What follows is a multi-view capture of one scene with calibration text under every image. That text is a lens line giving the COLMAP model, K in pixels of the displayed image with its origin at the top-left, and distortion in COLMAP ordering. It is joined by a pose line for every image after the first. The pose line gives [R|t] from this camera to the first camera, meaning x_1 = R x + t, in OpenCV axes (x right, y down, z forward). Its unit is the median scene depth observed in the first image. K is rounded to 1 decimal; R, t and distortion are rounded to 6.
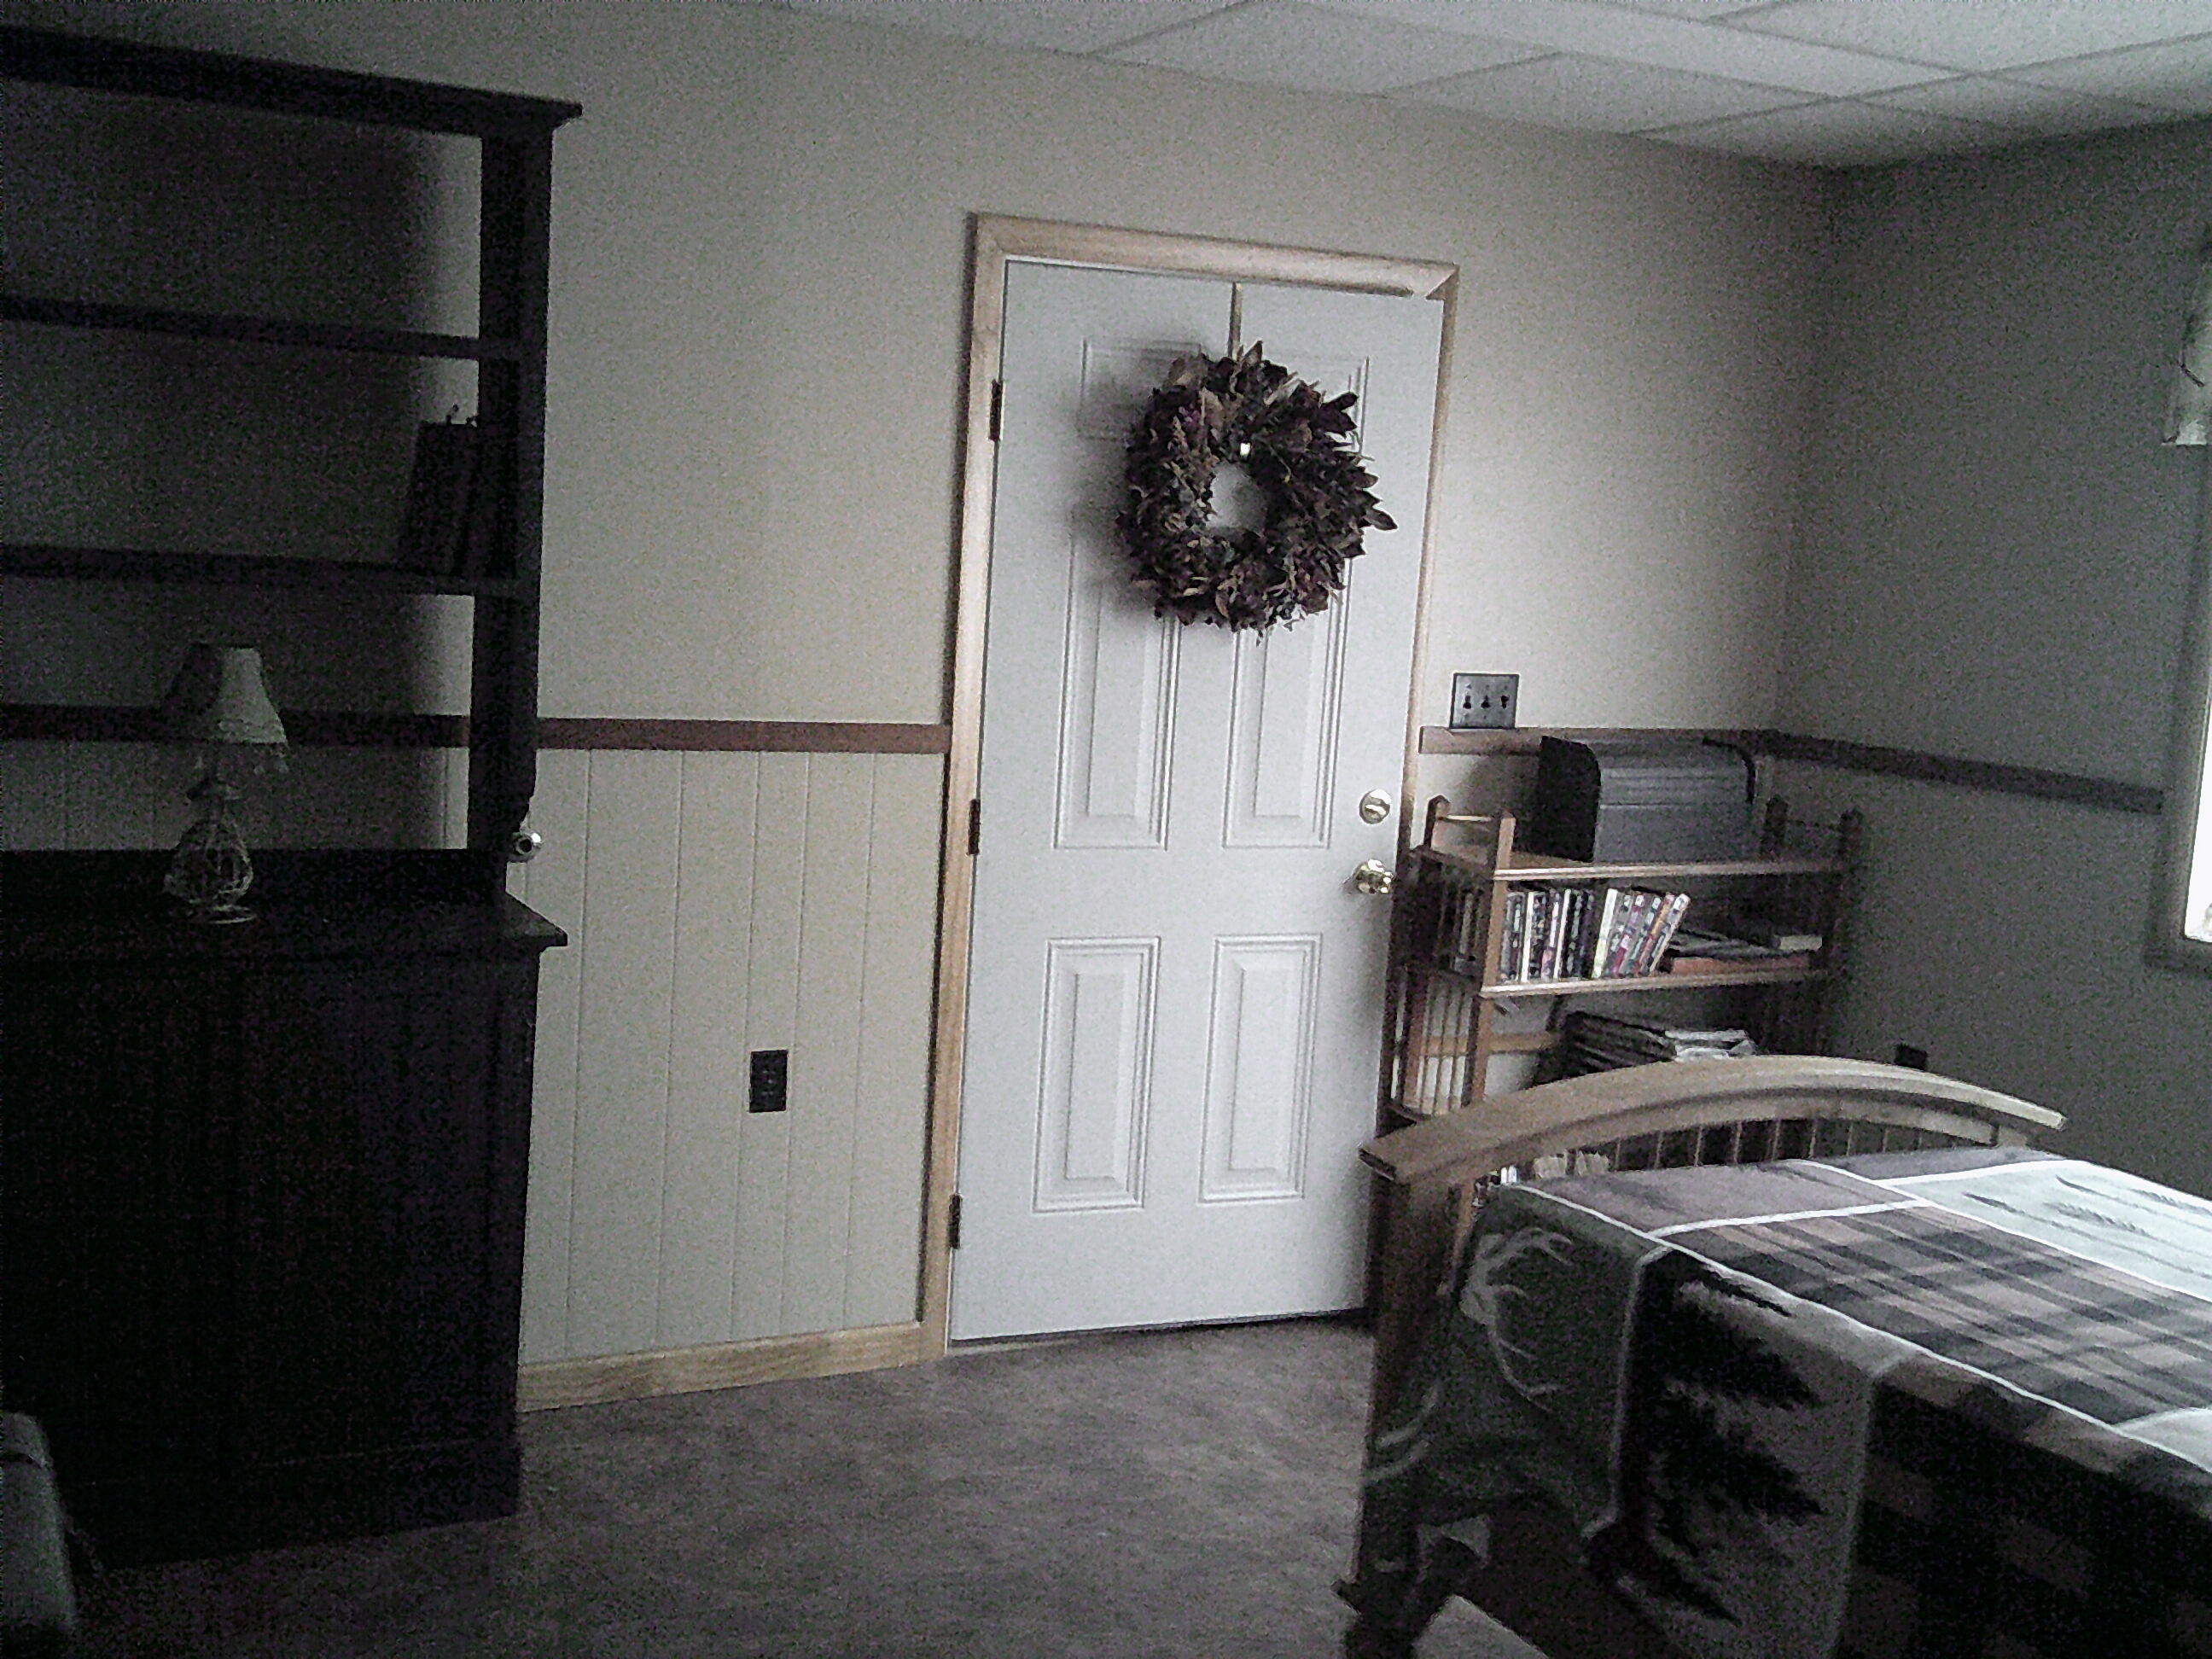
lens RADIAL K [[2452.5, 0, 1106.0], [0, 2452.5, 829.5], [0, 0, 1]] dist [0.050788, -0.215552]
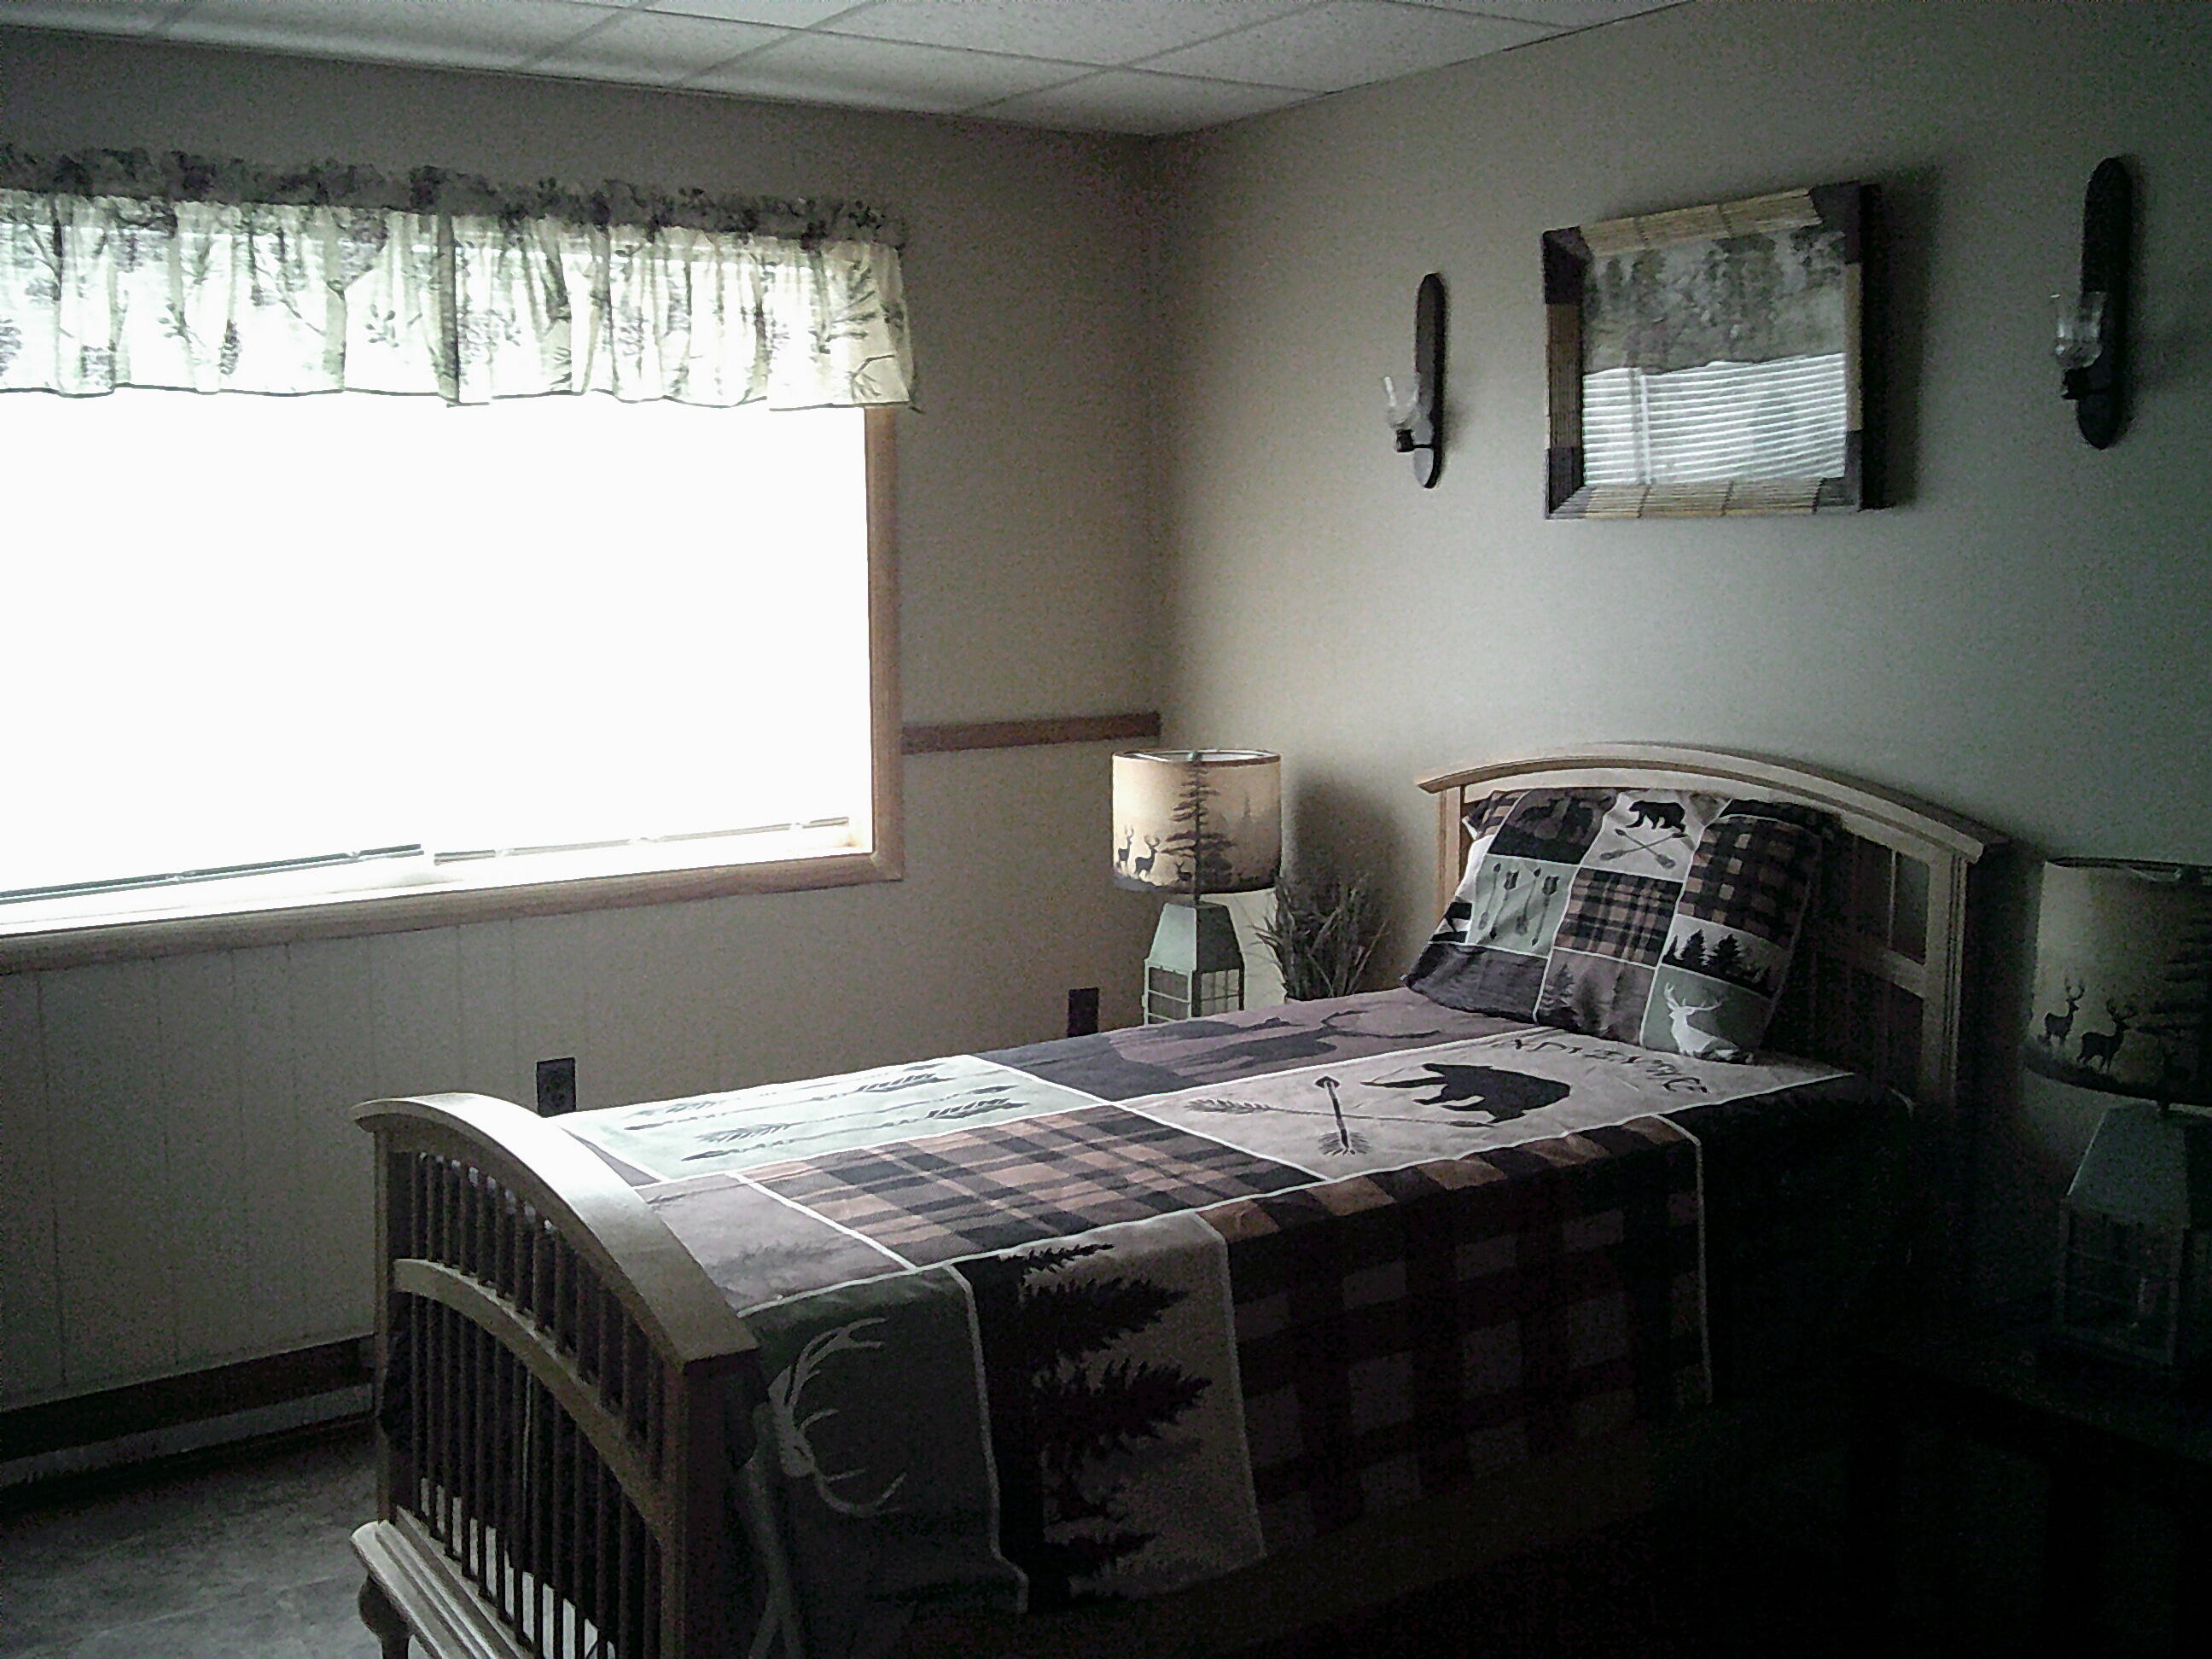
lens RADIAL K [[2280.6, 0, 1106.0], [0, 2280.6, 829.5], [0, 0, 1]] dist [0.146521, -0.318309]
pose [[-0.082367, -0.189923, 0.978338, -0.642840], [0.129369, 0.971330, 0.199454, -0.171727], [-0.988170, 0.142995, -0.055436, 1.007595]]
